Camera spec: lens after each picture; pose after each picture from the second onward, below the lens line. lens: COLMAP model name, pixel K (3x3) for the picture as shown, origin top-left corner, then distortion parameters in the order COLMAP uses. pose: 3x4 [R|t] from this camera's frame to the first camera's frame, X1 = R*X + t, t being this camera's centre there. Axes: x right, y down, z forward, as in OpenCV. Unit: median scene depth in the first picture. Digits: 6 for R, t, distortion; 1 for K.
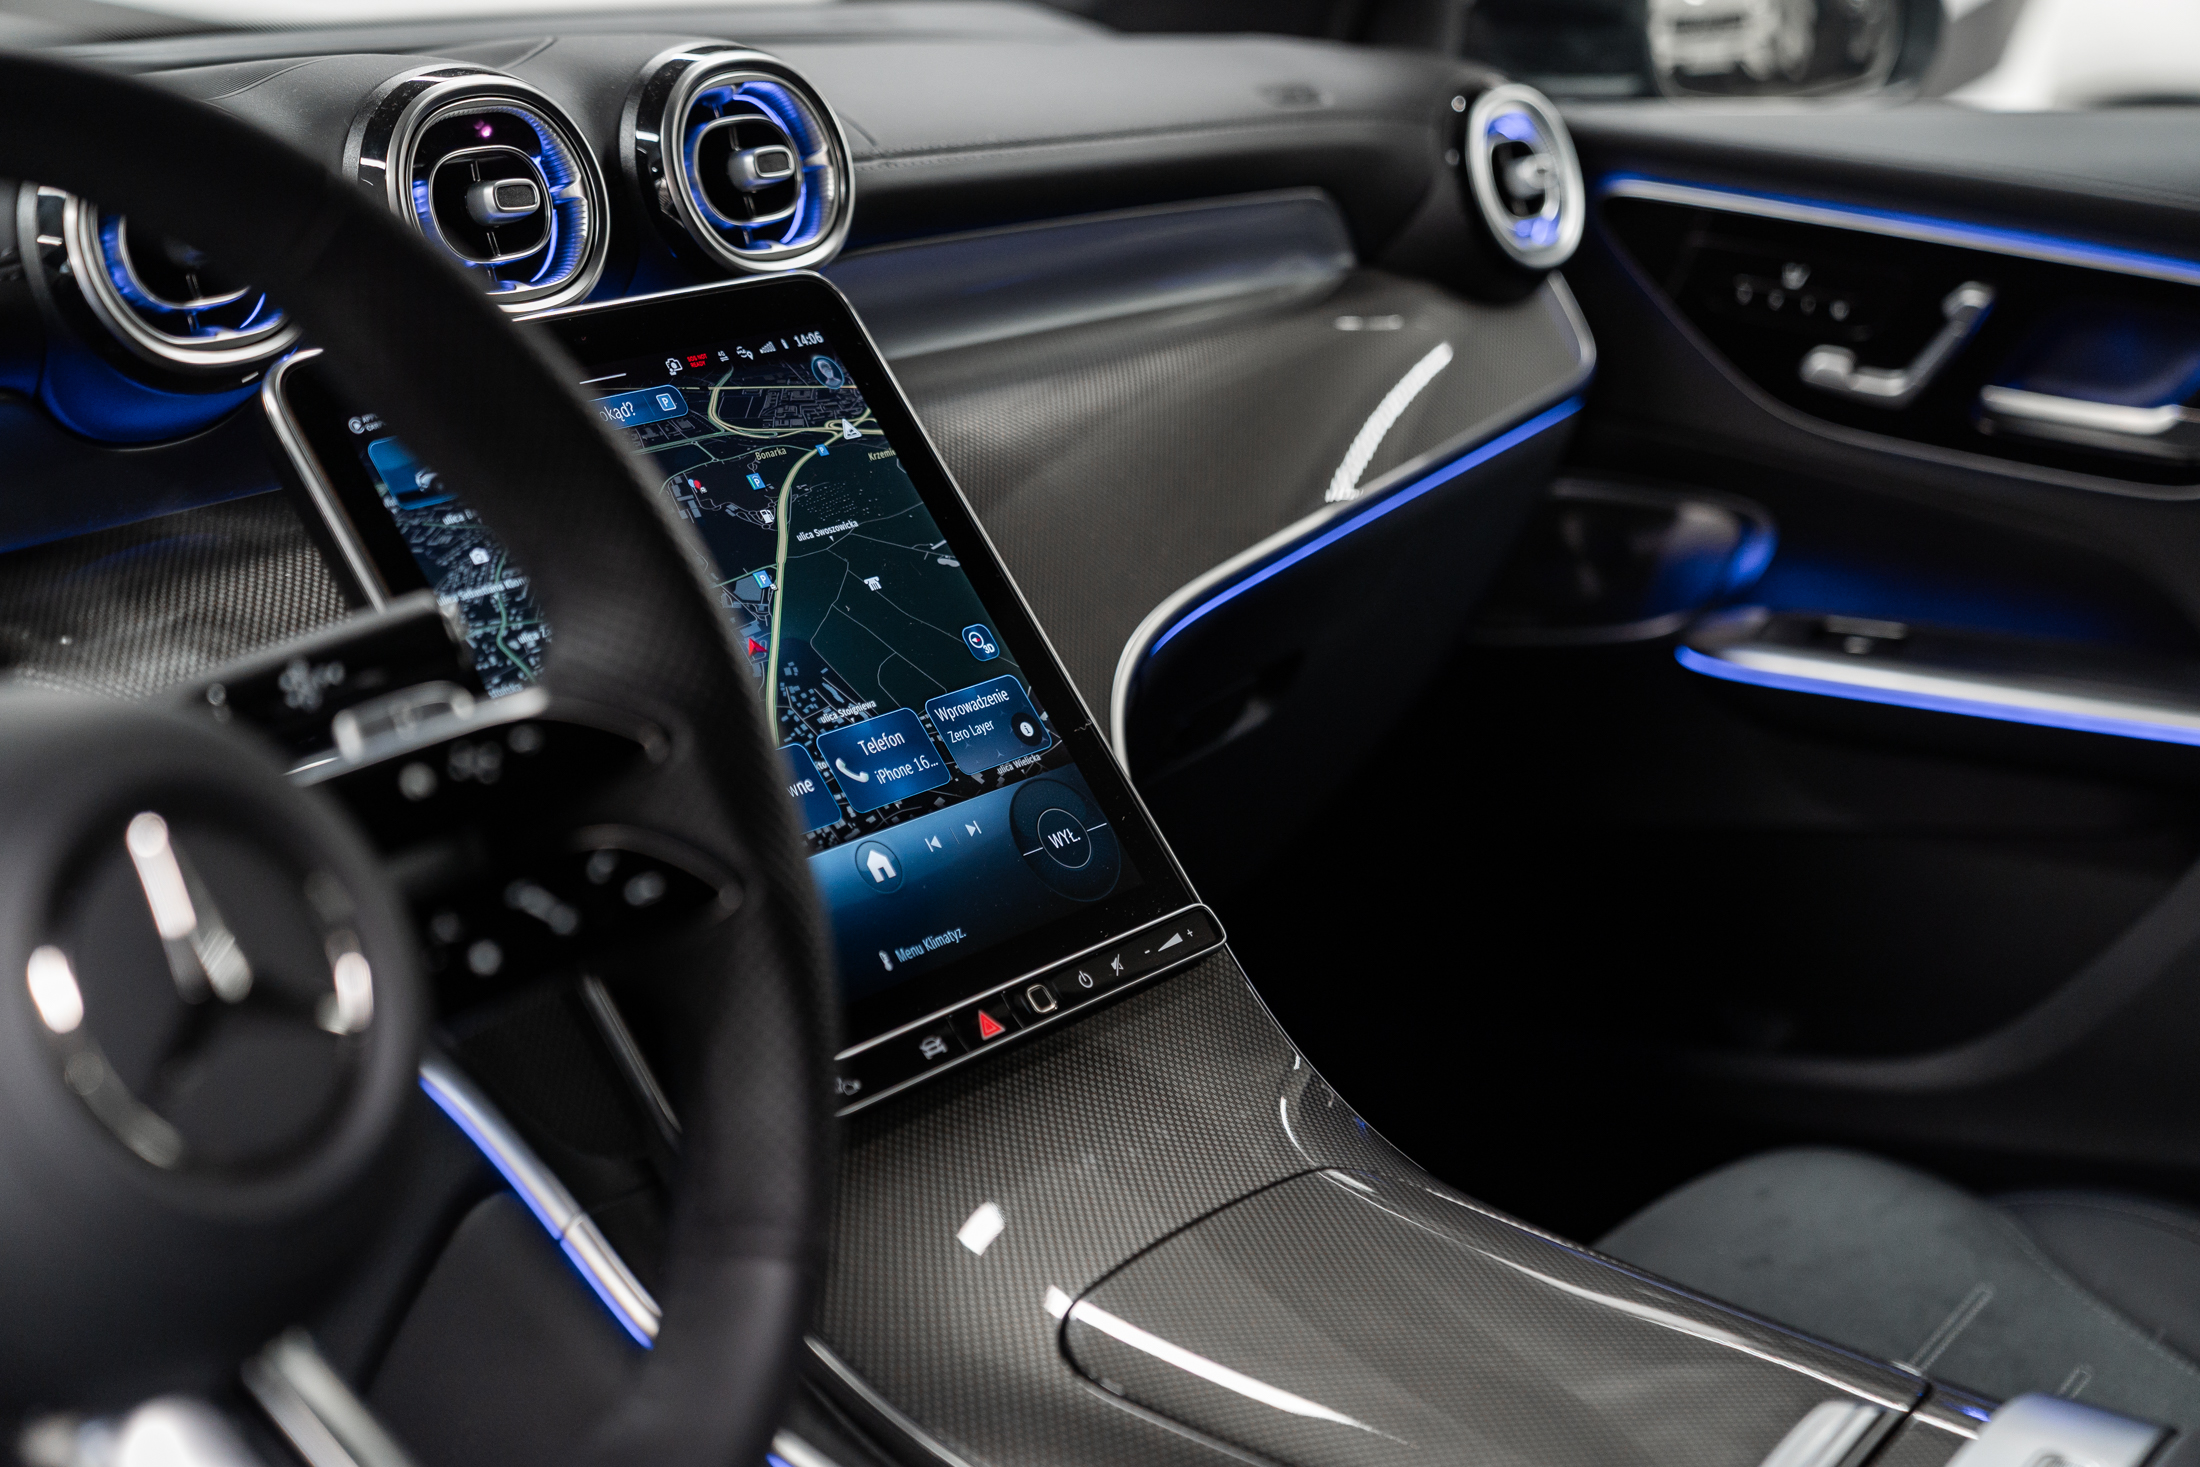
lens RADIAL K [[3350.7, 0, 1097.7], [0, 3350.7, 730.5], [0, 0, 1]] dist [0.036874, 0.000000]
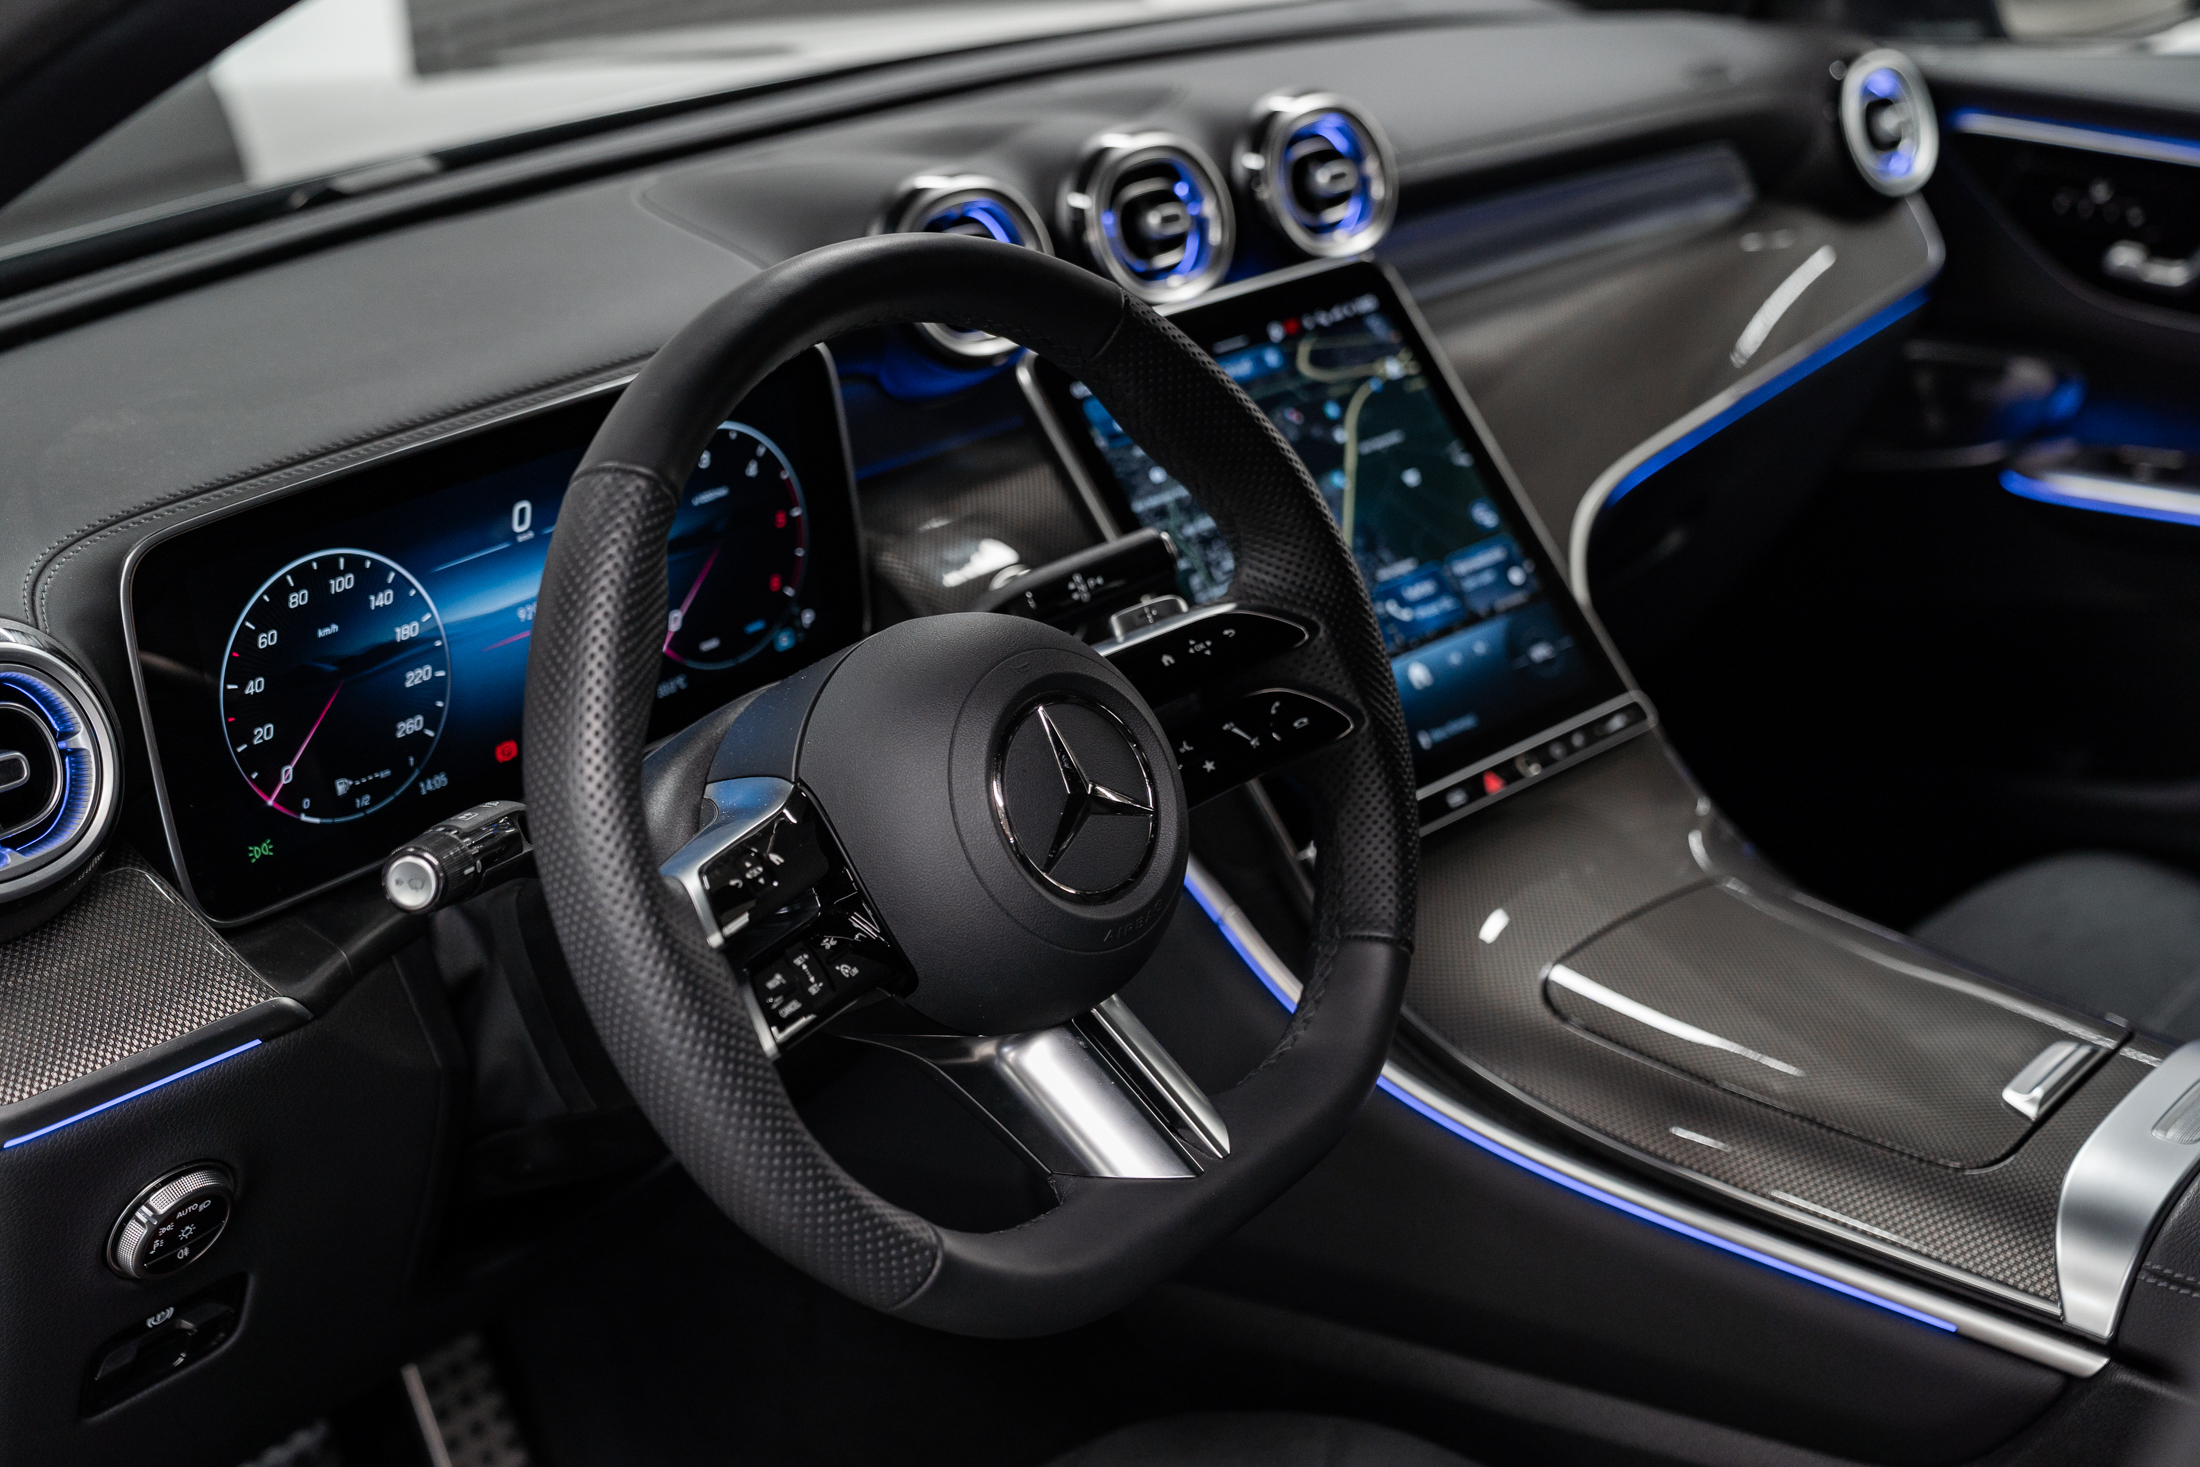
lens RADIAL K [[3060.7, 0, 1098.6], [0, 3060.7, 738.1], [0, 0, 1]] dist [0.063048, 0.000000]
pose [[0.990890, 0.005105, -0.134580, -0.022035], [0.009274, 0.994324, 0.105994, -0.075312], [0.134357, -0.106277, 0.985217, -0.353654]]
